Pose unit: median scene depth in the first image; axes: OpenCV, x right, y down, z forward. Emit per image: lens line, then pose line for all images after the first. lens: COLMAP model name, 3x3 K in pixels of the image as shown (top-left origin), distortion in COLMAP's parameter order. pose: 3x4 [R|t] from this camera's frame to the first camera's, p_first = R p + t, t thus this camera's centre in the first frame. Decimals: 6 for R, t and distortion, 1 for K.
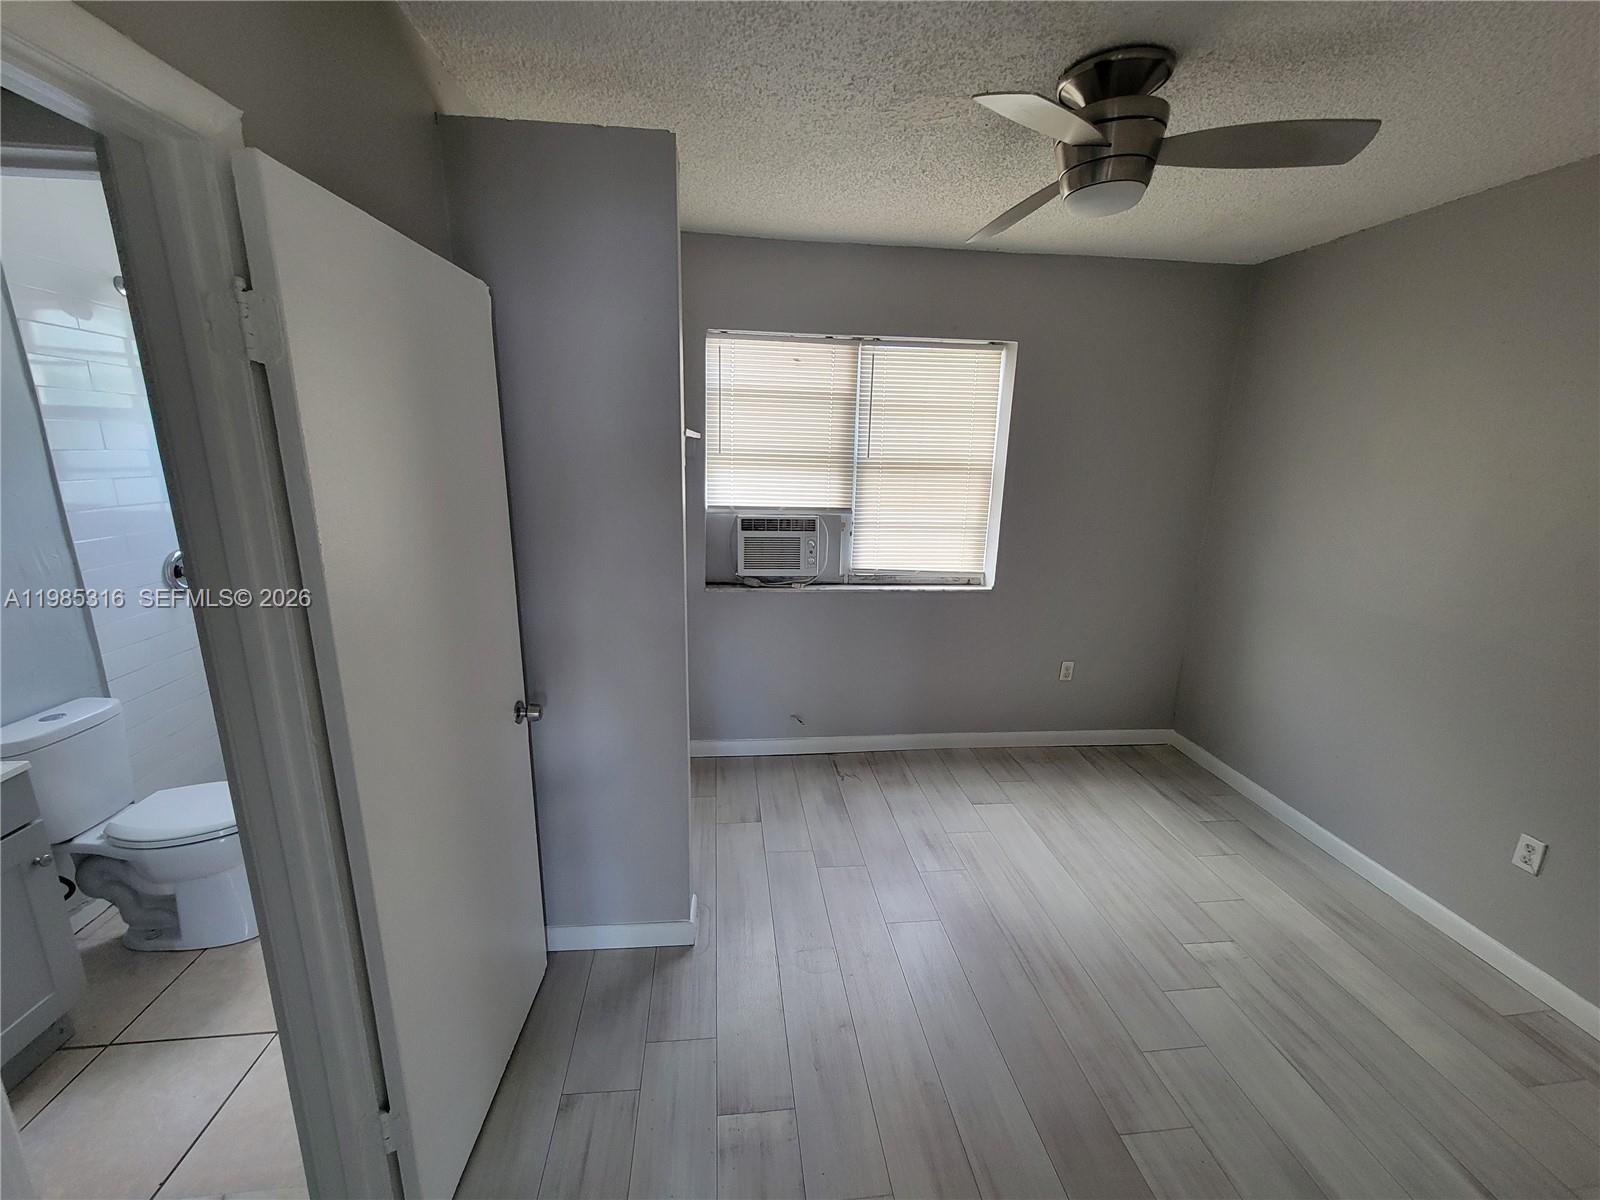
lens RADIAL K [[647.0, 0, 786.9], [0, 647.0, 600.9], [0, 0, 1]] dist [-0.014503, -0.000178]
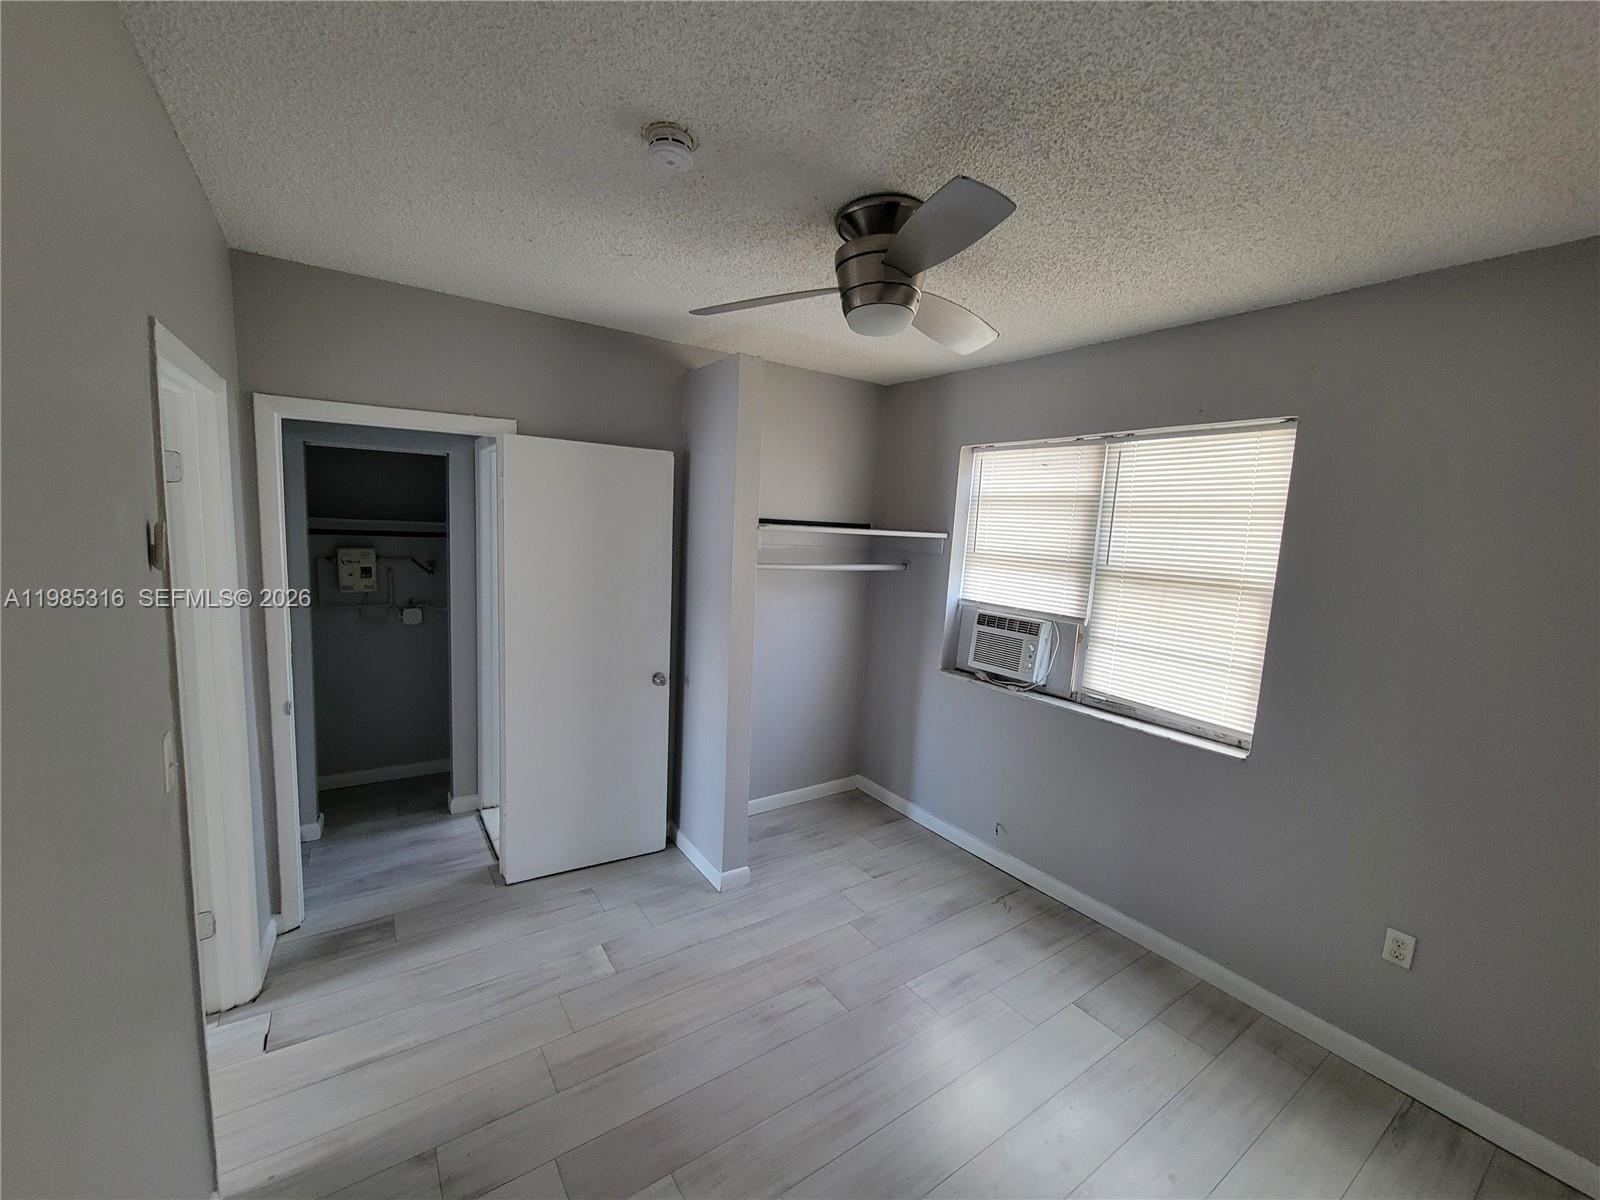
lens RADIAL K [[647.0, 0, 786.9], [0, 647.0, 600.9], [0, 0, 1]] dist [-0.014503, -0.000178]
pose [[0.469135, 0.105234, -0.876834, 0.704044], [-0.247310, 0.968804, -0.016047, -0.051479], [0.847791, 0.224378, 0.480525, 0.218650]]
